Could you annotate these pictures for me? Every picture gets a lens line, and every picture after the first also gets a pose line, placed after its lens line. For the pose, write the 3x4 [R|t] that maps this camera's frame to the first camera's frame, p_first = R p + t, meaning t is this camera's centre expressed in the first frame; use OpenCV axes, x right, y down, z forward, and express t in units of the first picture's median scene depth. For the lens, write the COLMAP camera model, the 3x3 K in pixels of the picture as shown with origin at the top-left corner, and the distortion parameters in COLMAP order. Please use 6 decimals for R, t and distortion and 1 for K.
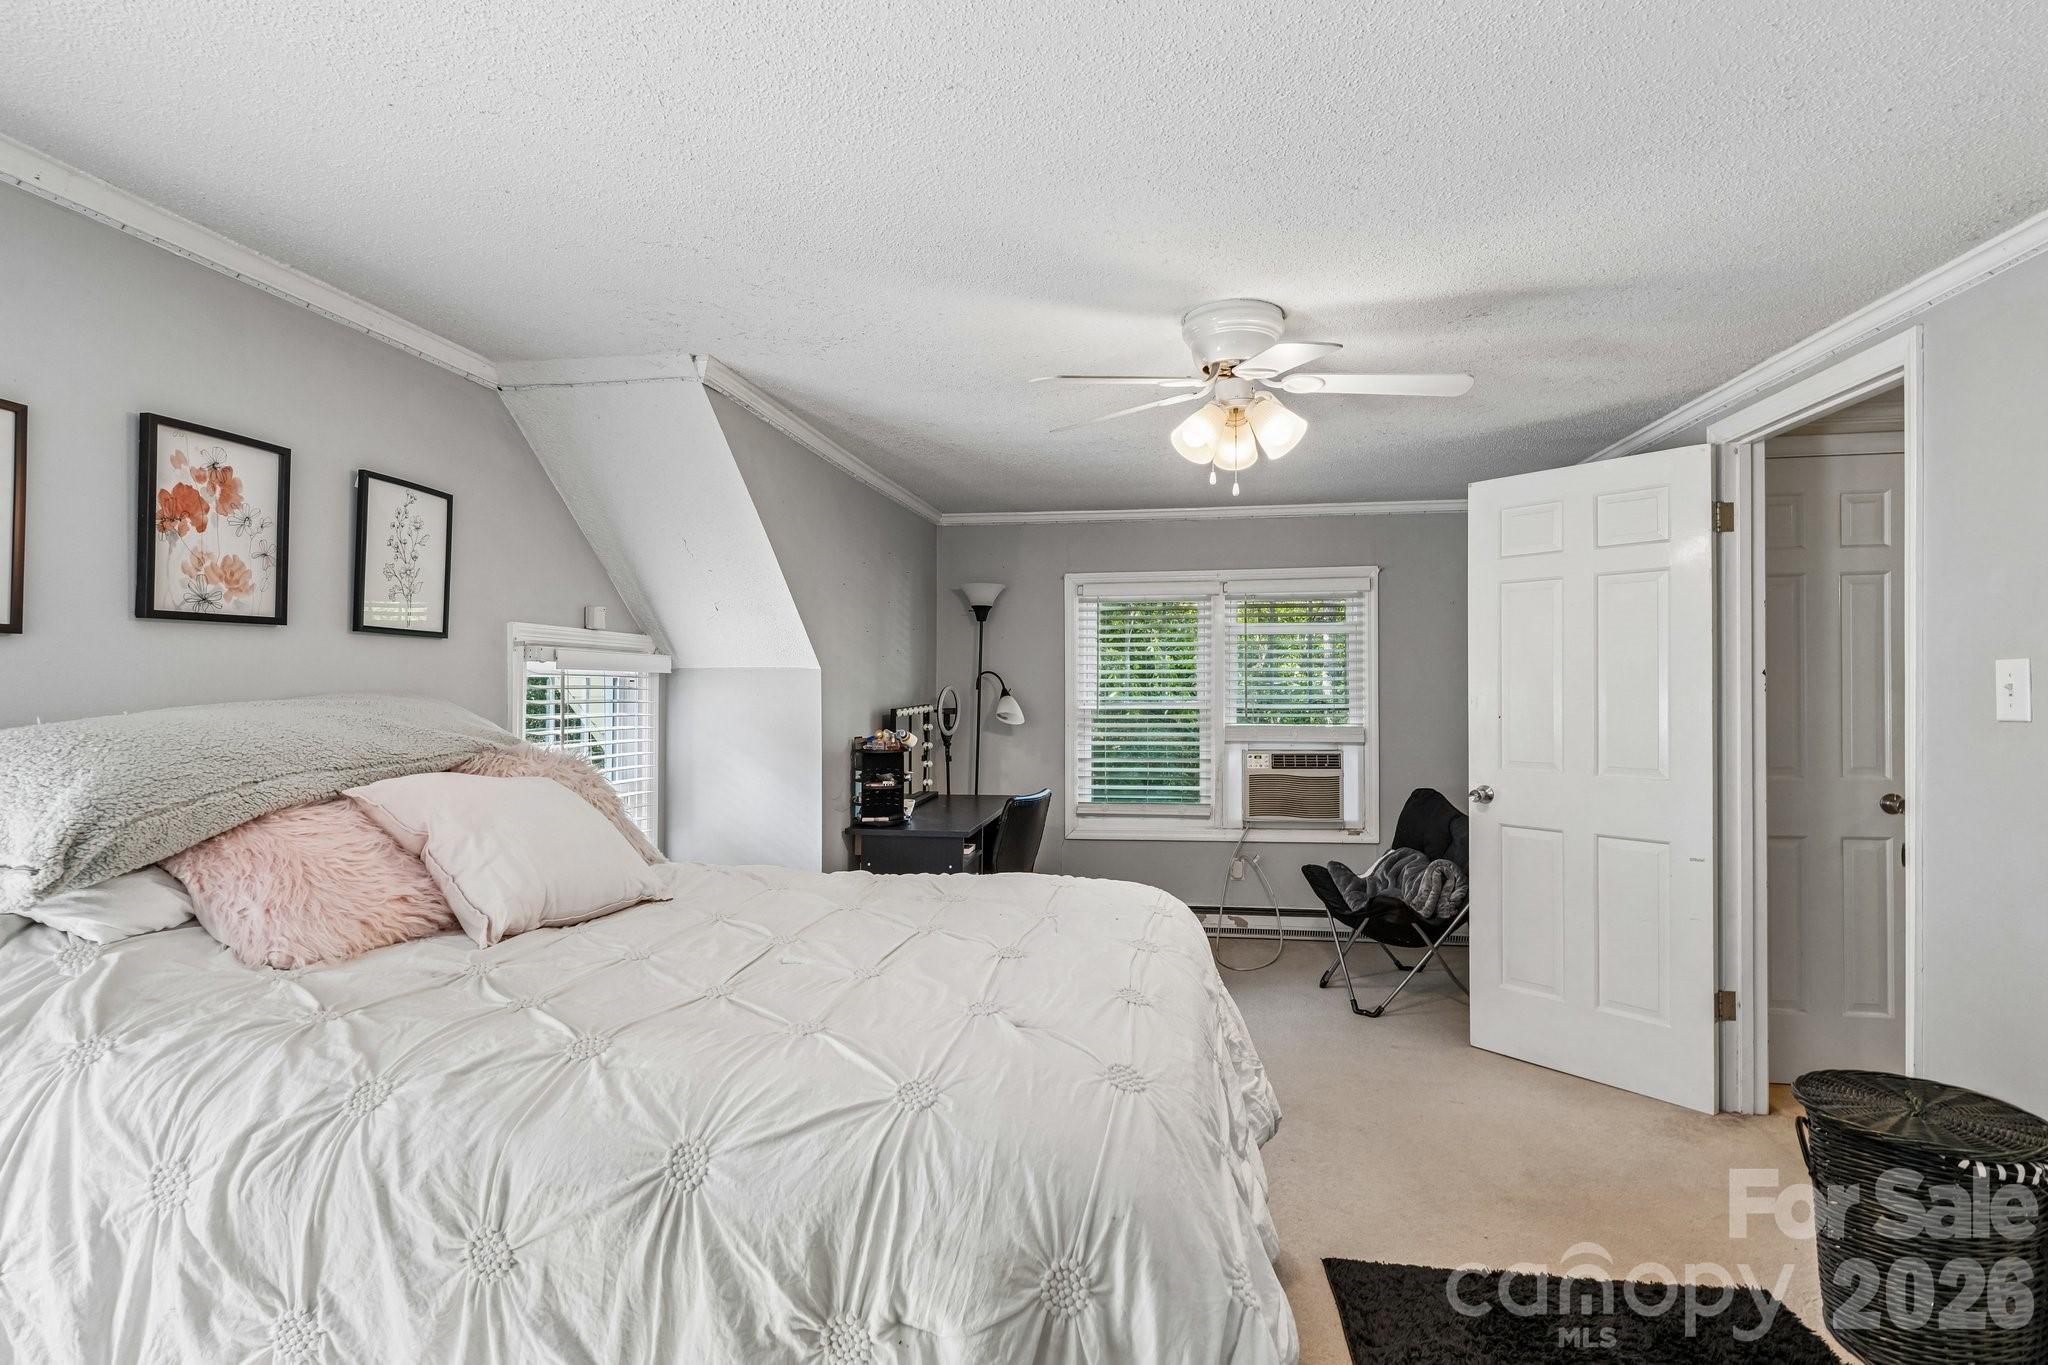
lens RADIAL K [[1013.5, 0, 1024.7], [0, 1013.5, 690.4], [0, 0, 1]] dist [0.004301, 0.001331]
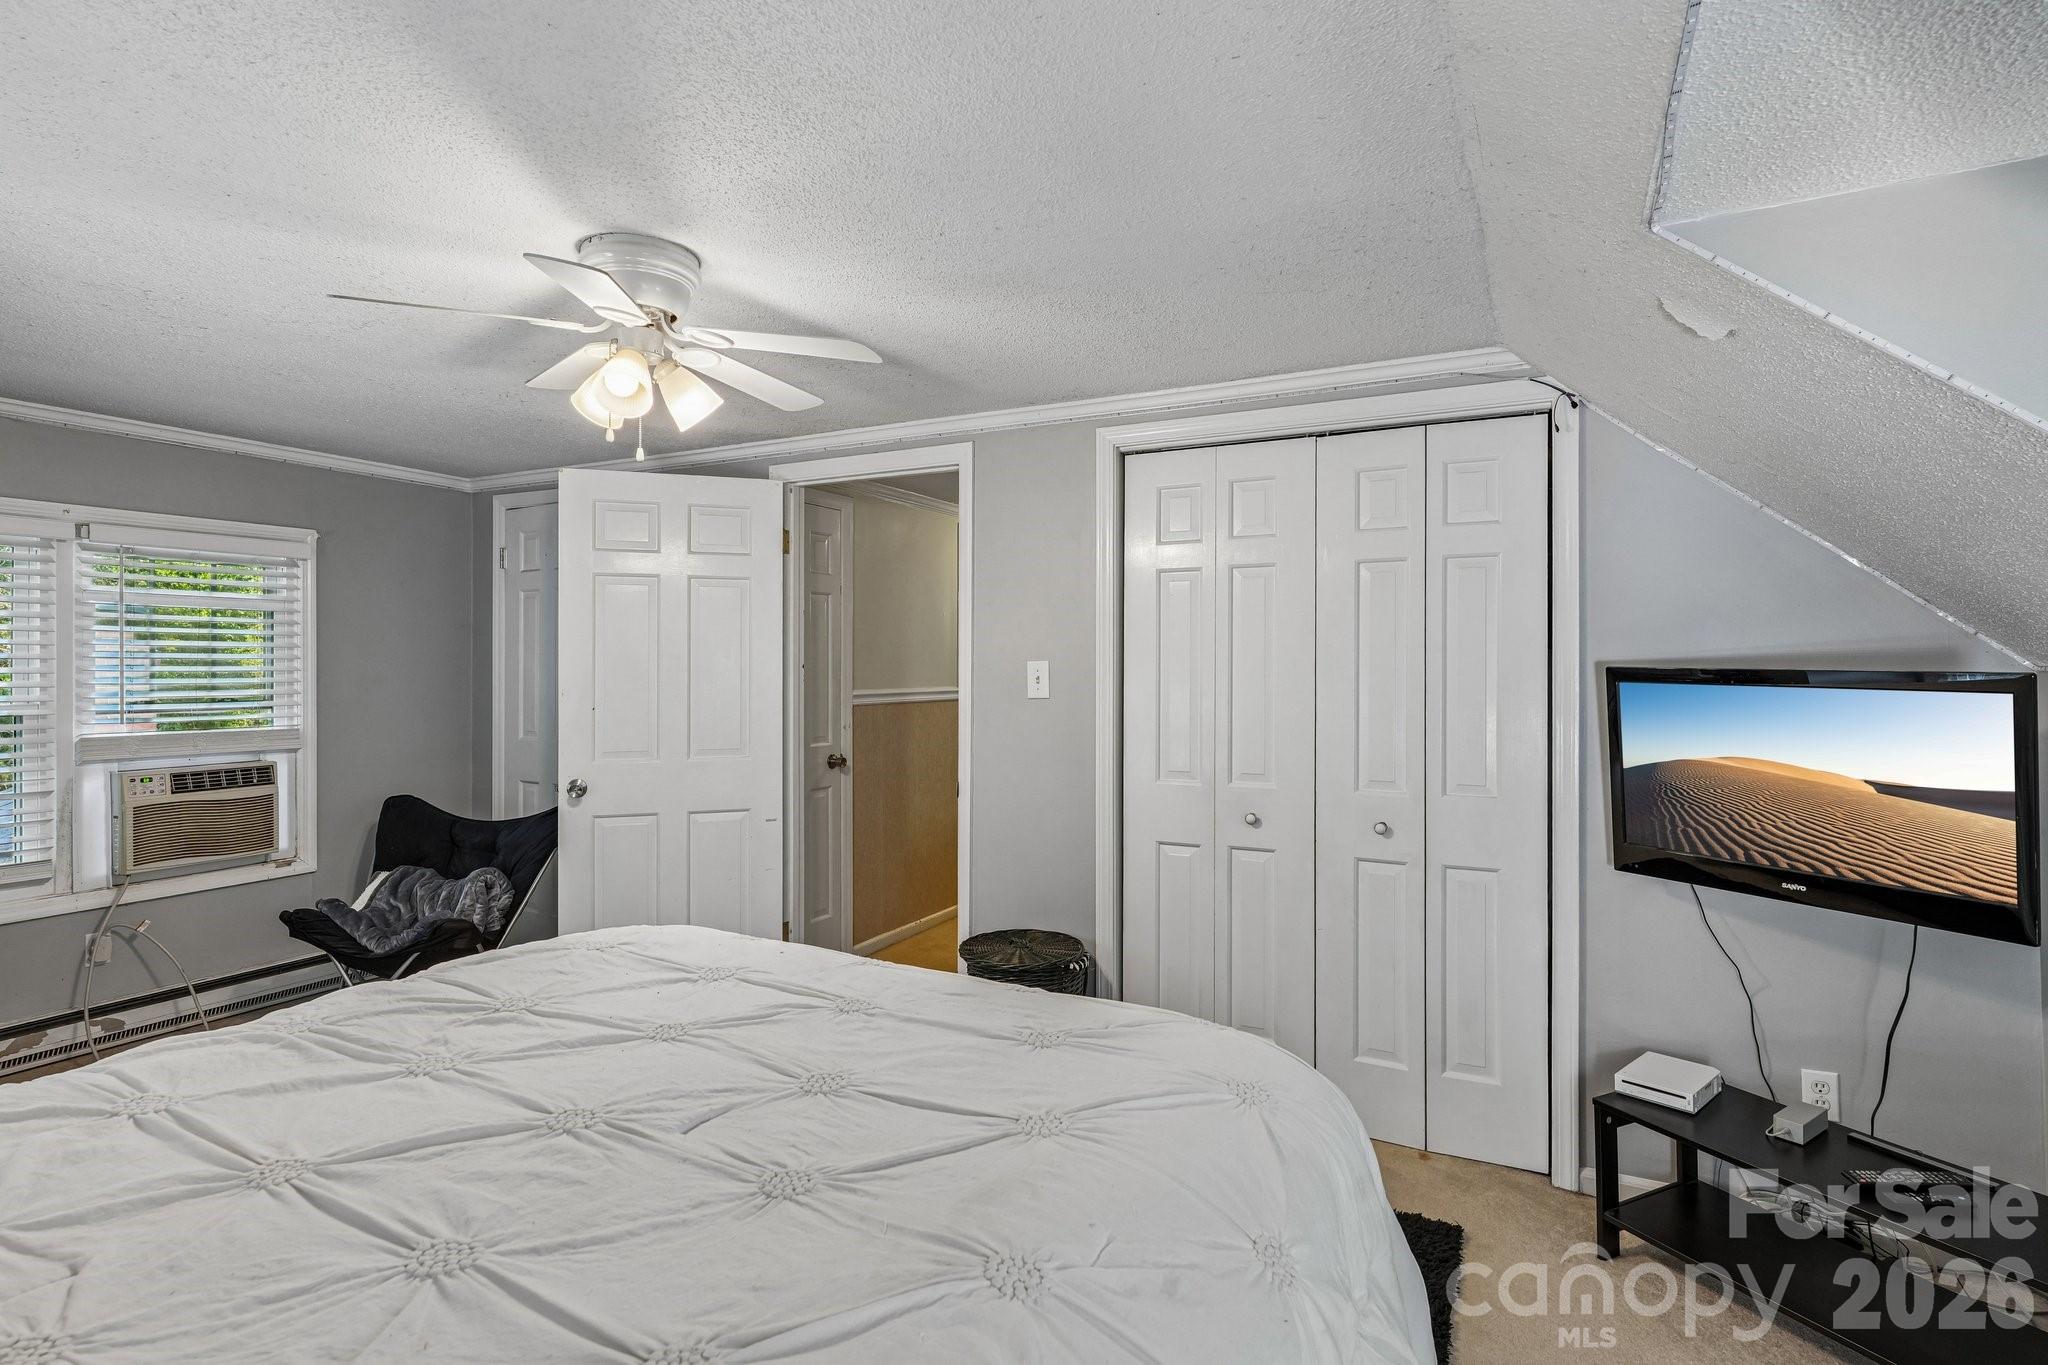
lens RADIAL K [[1012.1, 0, 1022.5], [0, 1012.1, 675.6], [0, 0, 1]] dist [0.003772, 0.000870]
pose [[0.314448, -0.001747, 0.949273, -0.339806], [0.005708, 0.999984, -0.000050, -0.003945], [-0.949258, 0.005434, 0.314453, 0.280372]]
